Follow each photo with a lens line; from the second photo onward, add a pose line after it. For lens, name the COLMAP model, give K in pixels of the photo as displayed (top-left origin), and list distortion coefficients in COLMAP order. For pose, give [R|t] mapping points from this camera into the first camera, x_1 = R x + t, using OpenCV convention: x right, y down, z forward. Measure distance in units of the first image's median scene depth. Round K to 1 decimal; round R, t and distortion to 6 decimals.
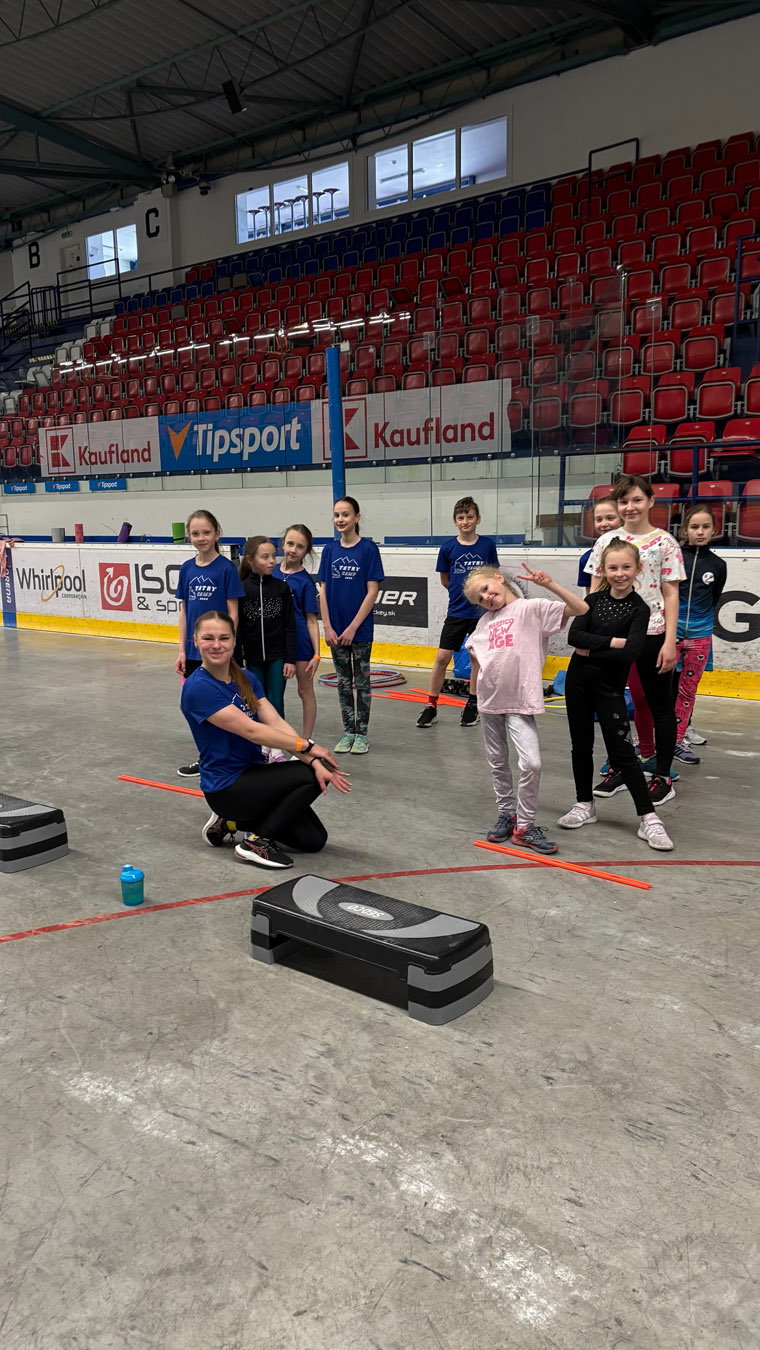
lens RADIAL K [[1000.4, 0, 378.0], [0, 1000.4, 676.4], [0, 0, 1]] dist [0.160162, -0.467691]
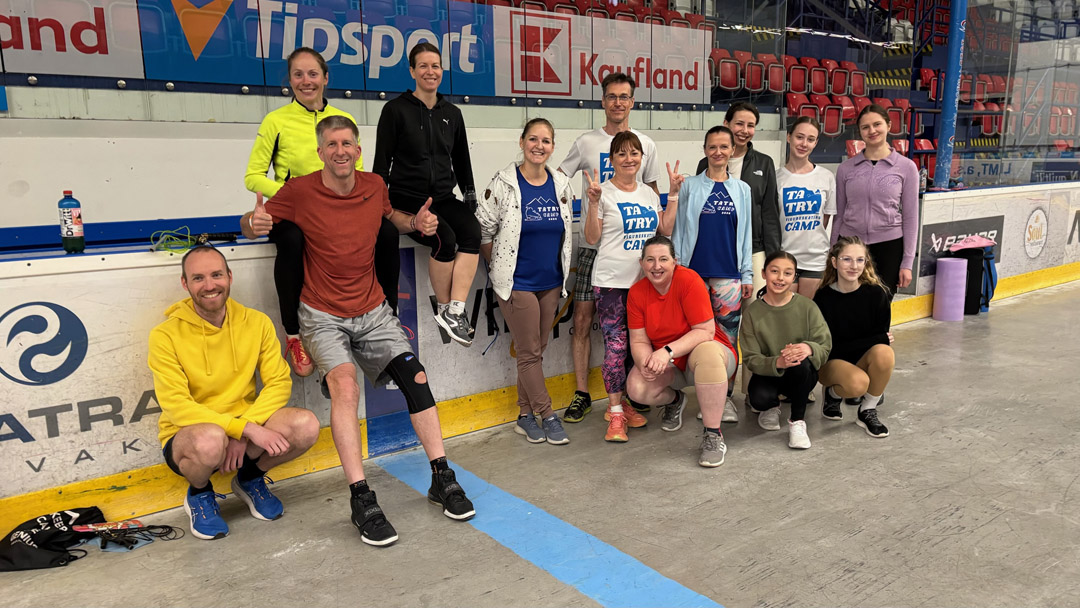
lens RADIAL K [[808.5, 0, 540.1], [0, 808.5, 314.7], [0, 0, 1]] dist [0.027980, -0.003085]
pose [[0.254859, -0.163581, 0.953041, -0.654978], [0.170872, 0.977696, 0.122119, -0.131793], [-0.951761, 0.131725, 0.277126, 0.876310]]
